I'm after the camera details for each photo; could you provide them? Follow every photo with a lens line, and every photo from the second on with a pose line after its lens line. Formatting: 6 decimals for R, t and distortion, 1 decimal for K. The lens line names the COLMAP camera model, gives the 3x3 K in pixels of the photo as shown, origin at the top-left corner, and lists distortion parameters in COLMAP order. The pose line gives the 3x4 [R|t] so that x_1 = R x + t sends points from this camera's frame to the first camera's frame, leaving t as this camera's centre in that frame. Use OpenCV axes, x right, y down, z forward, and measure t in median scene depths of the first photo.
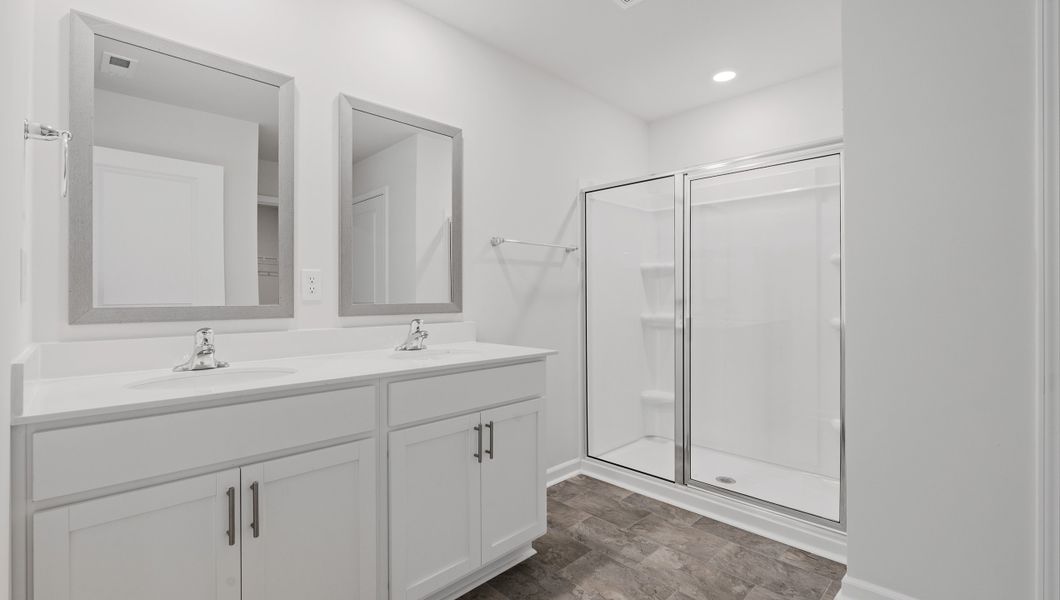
lens RADIAL K [[461.5, 0, 530.0], [0, 461.5, 300.0], [0, 0, 1]] dist [0.021403, 0.000053]
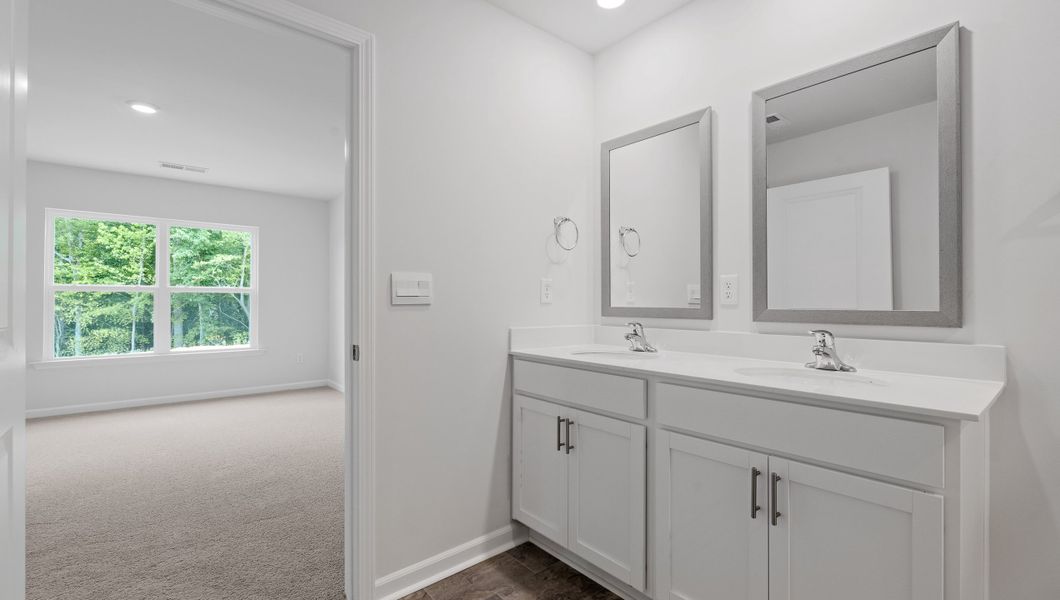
lens RADIAL K [[459.7, 0, 530.0], [0, 459.7, 300.0], [0, 0, 1]] dist [-0.001741, 0.000602]
pose [[-0.073101, -0.002985, -0.997320, 0.564287], [-0.006191, 0.999978, -0.002540, -0.003838], [0.997305, 0.005988, -0.073118, 0.571863]]
